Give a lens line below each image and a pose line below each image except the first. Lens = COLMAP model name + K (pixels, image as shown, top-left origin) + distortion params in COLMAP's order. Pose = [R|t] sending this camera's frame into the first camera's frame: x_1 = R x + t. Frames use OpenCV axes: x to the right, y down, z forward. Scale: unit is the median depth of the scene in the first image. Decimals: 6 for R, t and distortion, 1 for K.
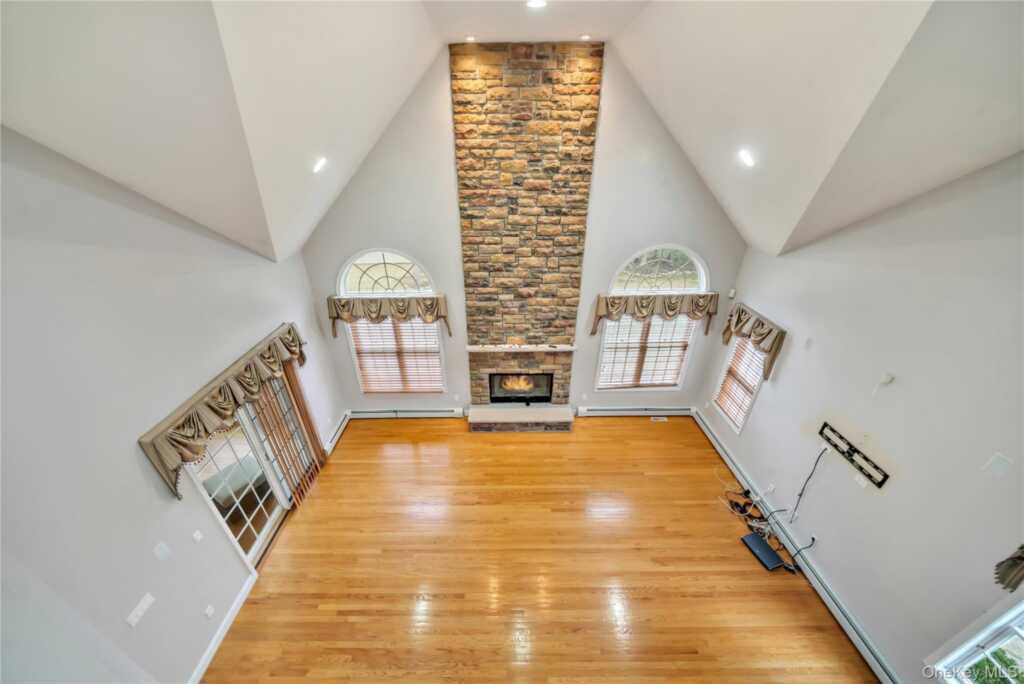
lens RADIAL K [[353.5, 0, 509.3], [0, 353.5, 352.7], [0, 0, 1]] dist [0.000643, -0.000012]
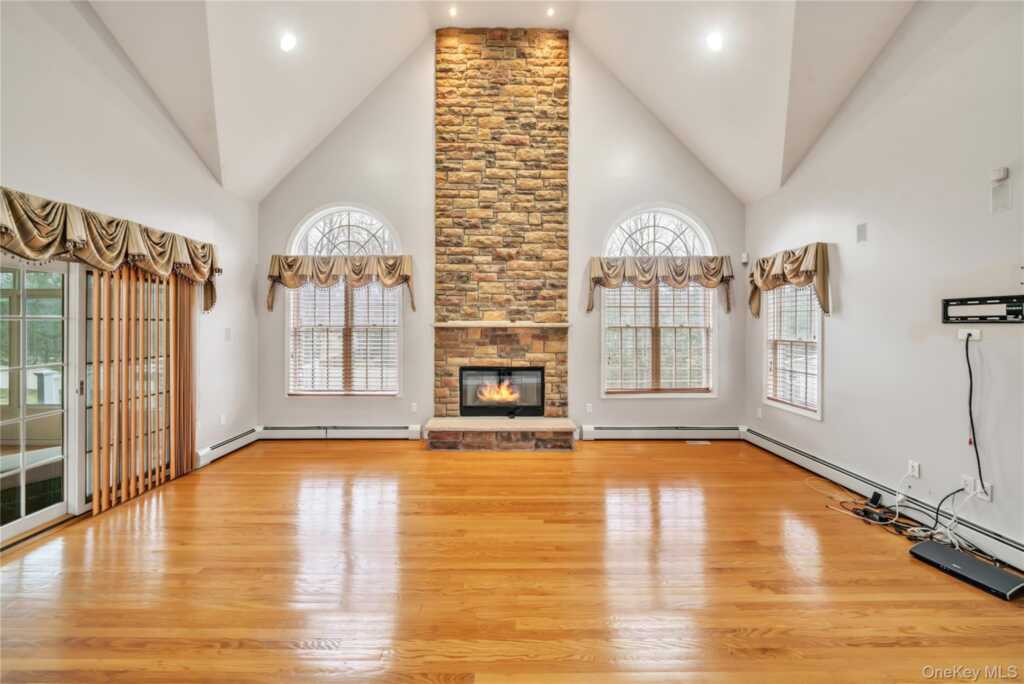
lens RADIAL K [[361.4, 0, 511.0], [0, 361.4, 331.8], [0, 0, 1]] dist [-0.001663, -0.000034]
pose [[0.999987, 0.003985, 0.003073, 0.062611], [-0.001956, 0.870390, -0.492358, 0.471155], [-0.004637, 0.492346, 0.870387, 0.357082]]
